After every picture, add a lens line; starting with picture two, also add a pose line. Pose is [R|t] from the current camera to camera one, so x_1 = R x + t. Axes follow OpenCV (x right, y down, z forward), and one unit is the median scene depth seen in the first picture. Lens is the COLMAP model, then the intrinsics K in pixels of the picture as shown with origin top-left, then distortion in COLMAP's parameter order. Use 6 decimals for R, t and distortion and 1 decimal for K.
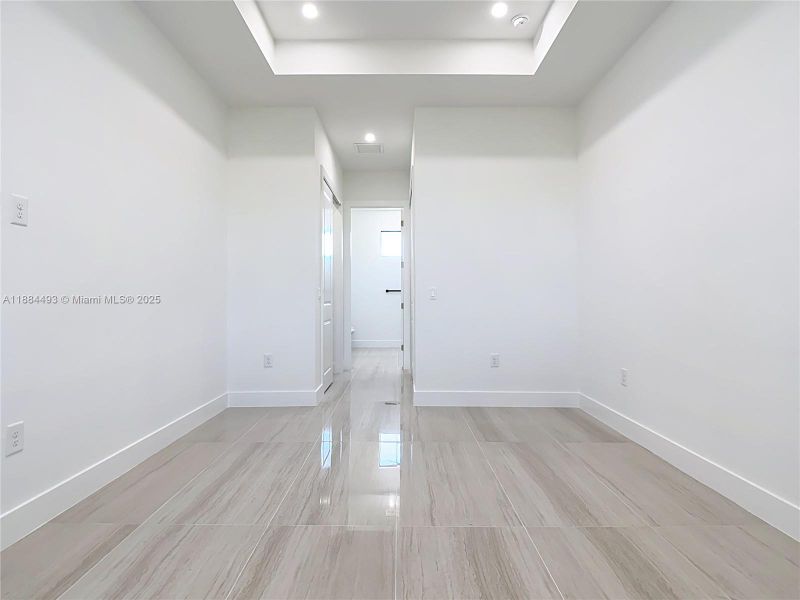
lens RADIAL K [[424.2, 0, 398.7], [0, 424.2, 295.5], [0, 0, 1]] dist [-0.020930, -0.002852]
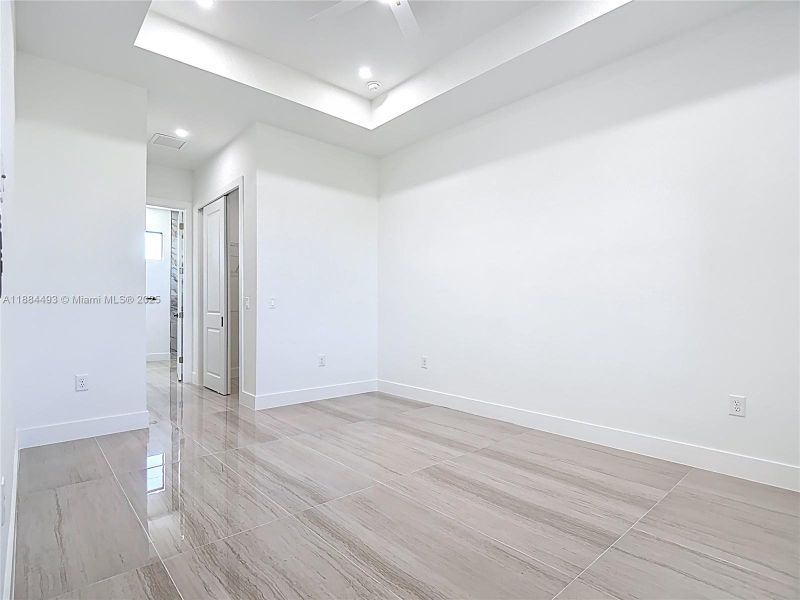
lens RADIAL K [[424.2, 0, 379.5], [0, 424.2, 310.3], [0, 0, 1]] dist [-0.020930, -0.002852]
pose [[0.753672, -0.001490, 0.657249, -0.535593], [-0.002994, 0.999979, 0.005700, 0.012695], [-0.657244, -0.006263, 0.753652, 0.029800]]
